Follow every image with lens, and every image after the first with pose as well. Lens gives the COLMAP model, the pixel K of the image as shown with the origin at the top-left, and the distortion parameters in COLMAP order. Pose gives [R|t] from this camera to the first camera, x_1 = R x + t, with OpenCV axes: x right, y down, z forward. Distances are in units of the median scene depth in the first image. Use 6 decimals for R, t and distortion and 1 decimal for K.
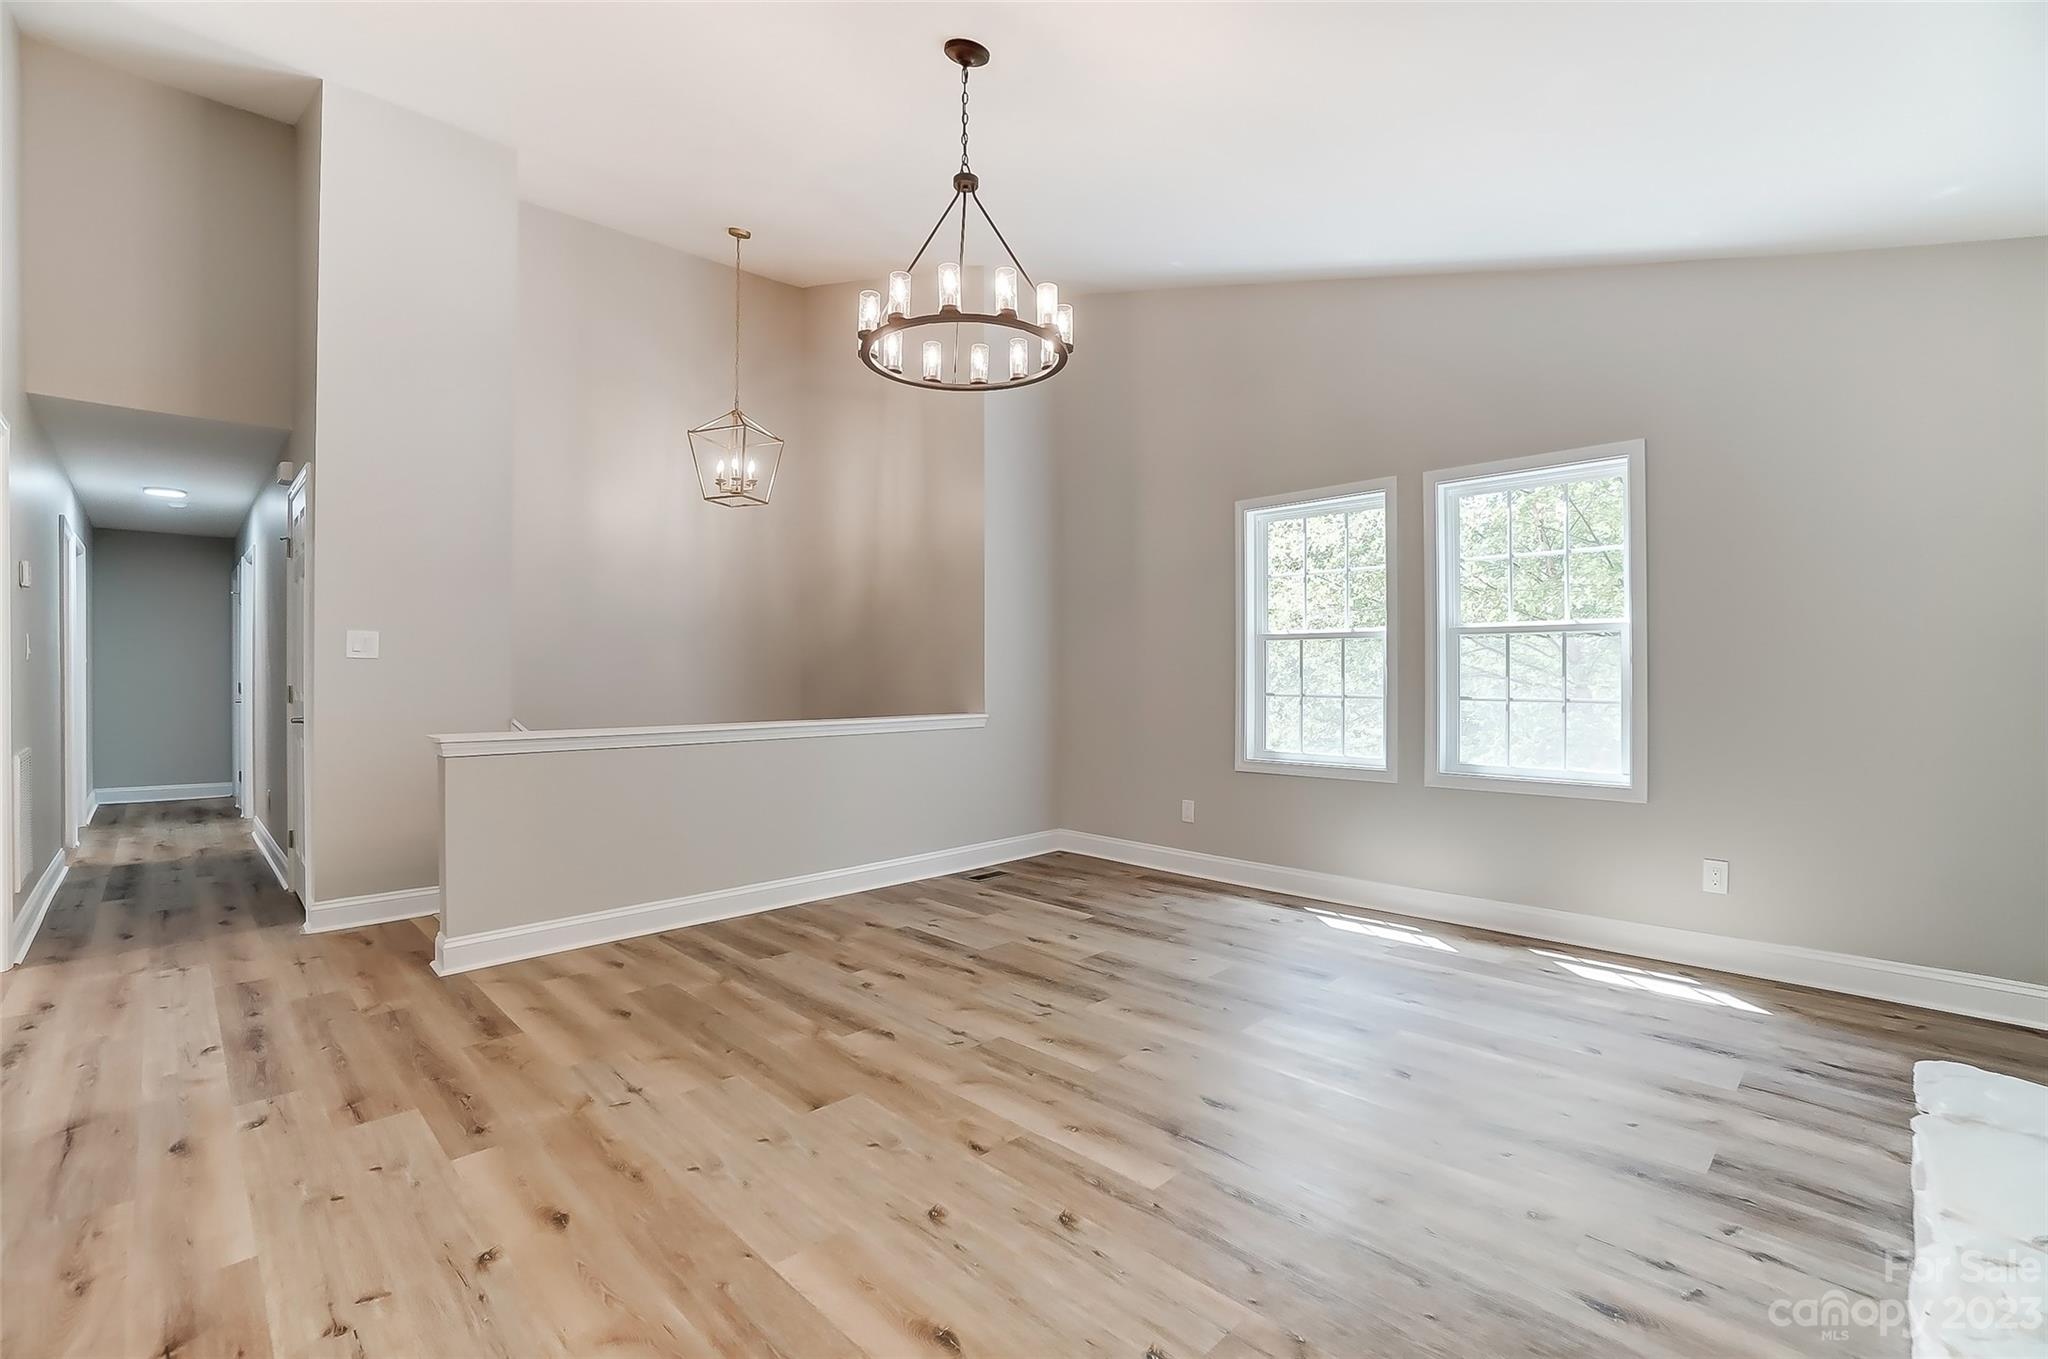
lens RADIAL K [[911.0, 0, 1018.4], [0, 911.0, 673.2], [0, 0, 1]] dist [-0.065280, 0.023066]
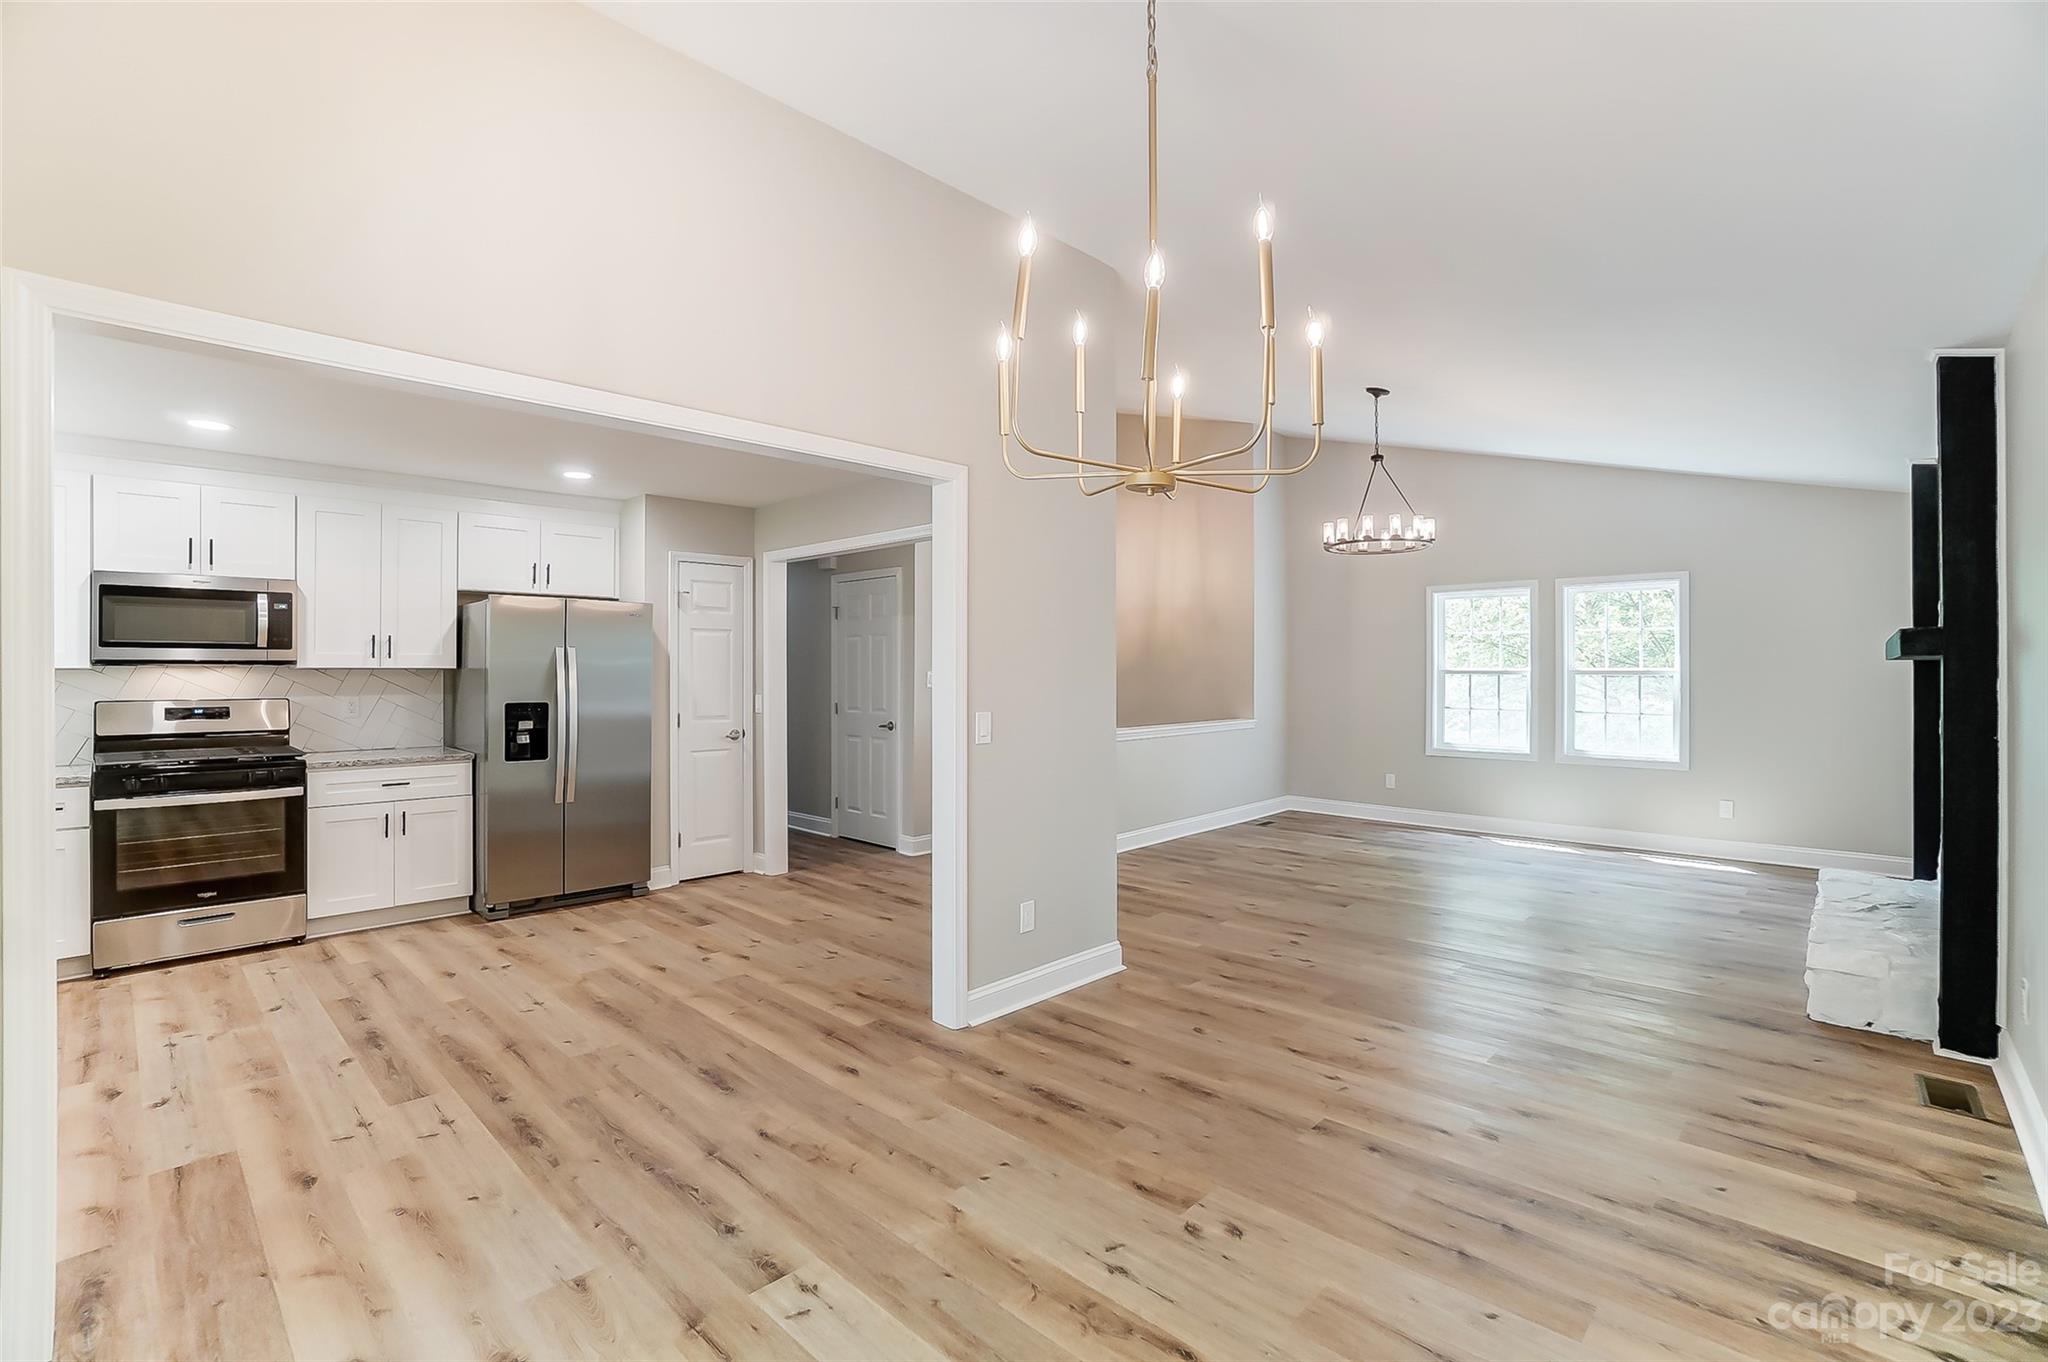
lens RADIAL K [[911.0, 0, 1018.4], [0, 911.0, 674.7], [0, 0, 1]] dist [-0.065280, 0.023066]
pose [[0.999564, 0.001184, 0.029509, -0.794232], [-0.001397, 0.999973, 0.007203, -0.068398], [-0.029500, -0.007241, 0.999539, -0.850184]]
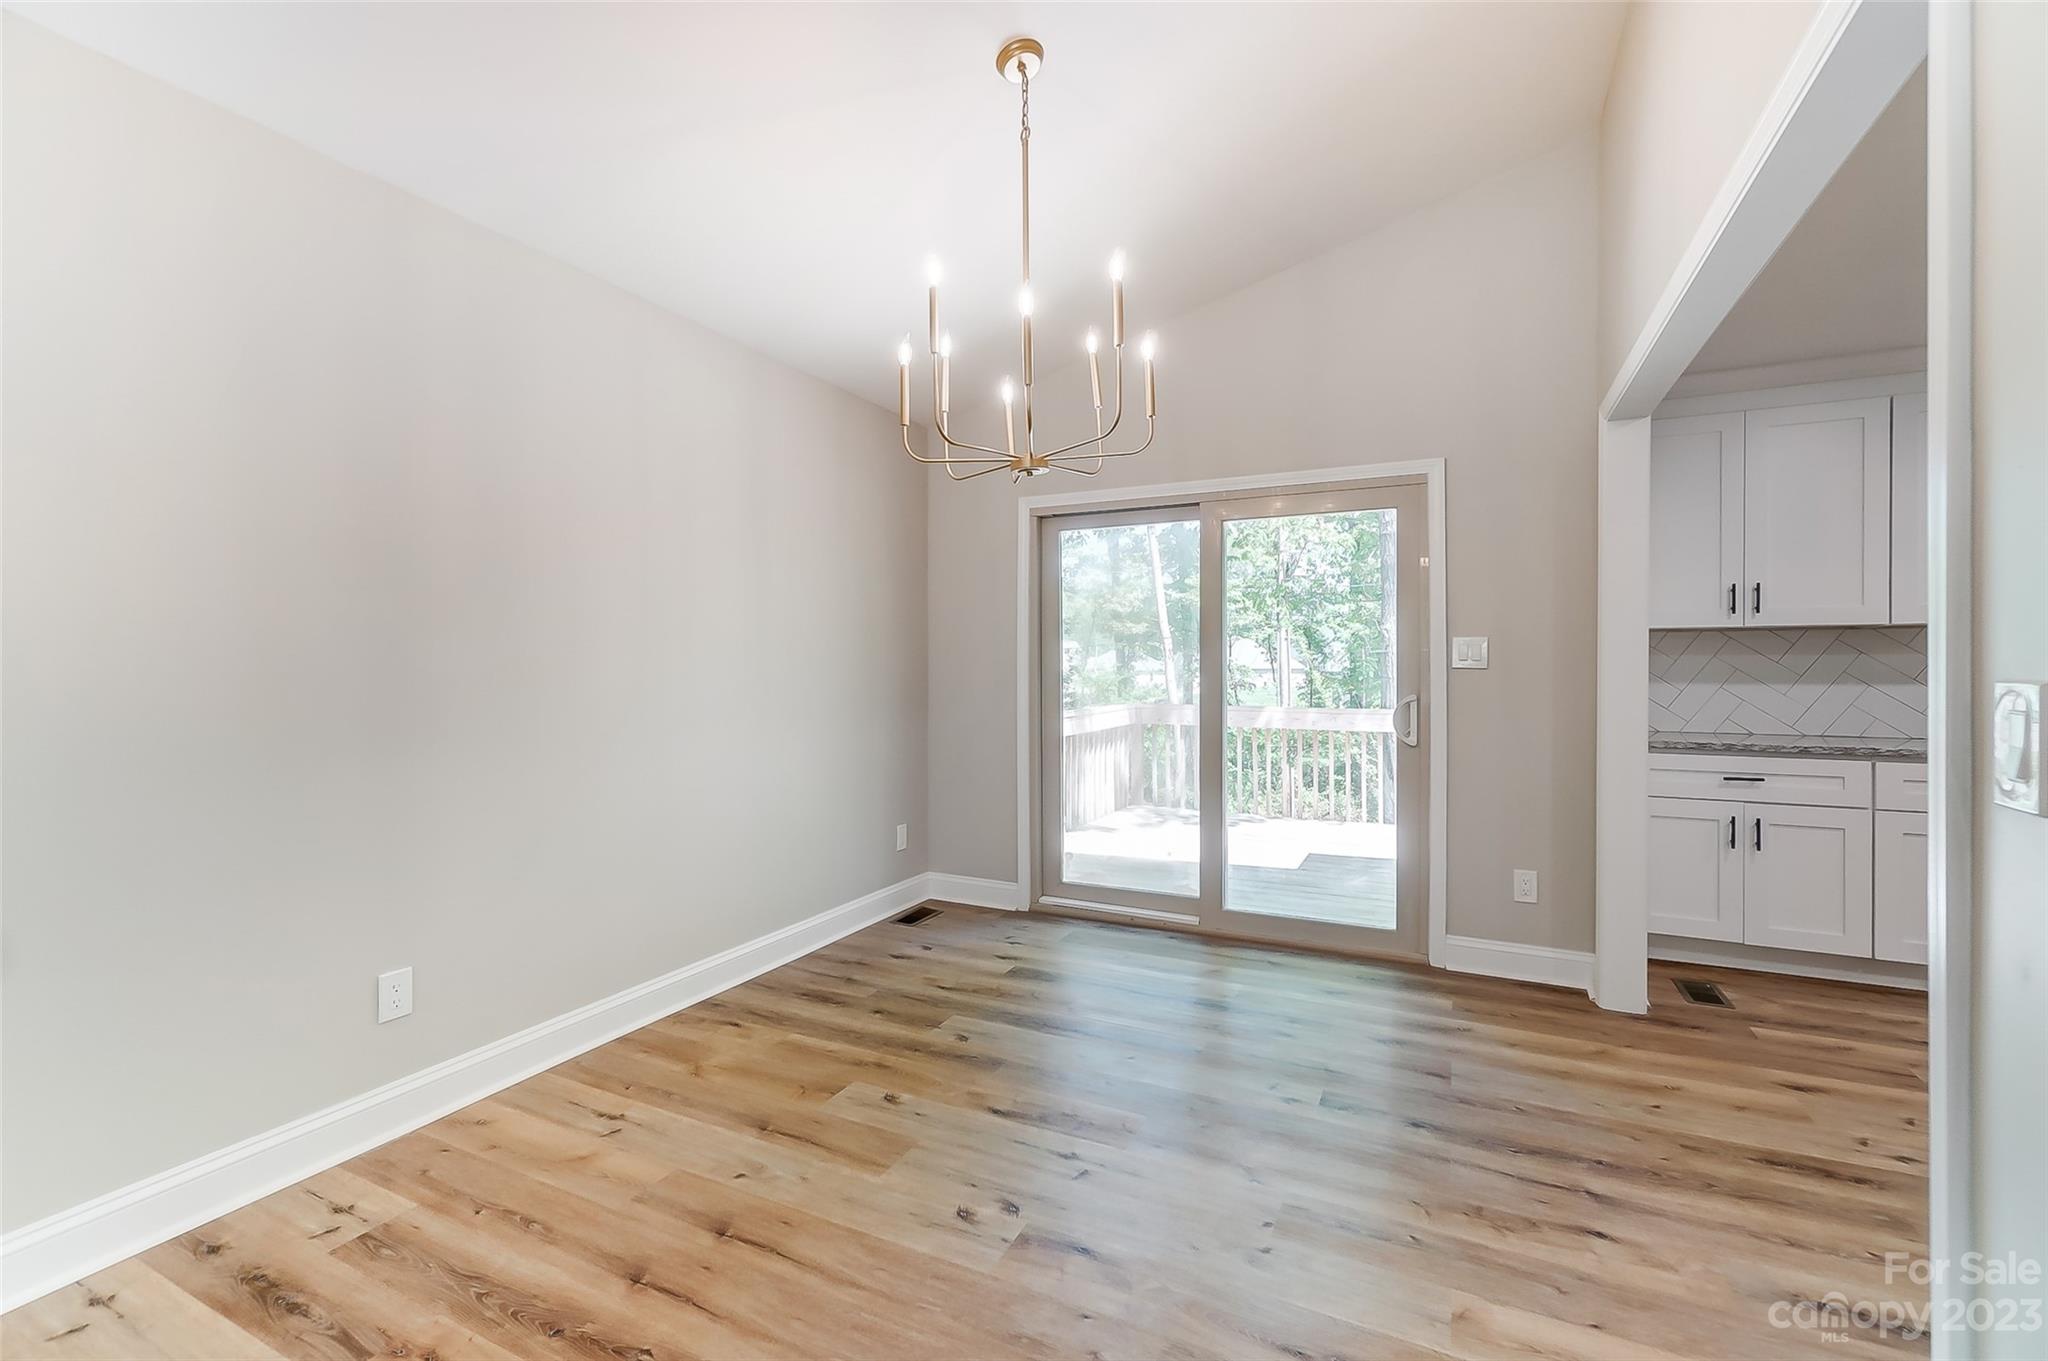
lens RADIAL K [[885.0, 0, 1017.1], [0, 885.0, 672.7], [0, 0, 1]] dist [0.005035, 0.000098]
pose [[-0.943885, 0.005448, -0.330229, -0.446797], [0.004510, 0.999983, 0.003606, -0.019022], [0.330243, 0.001914, -0.943894, 0.393033]]
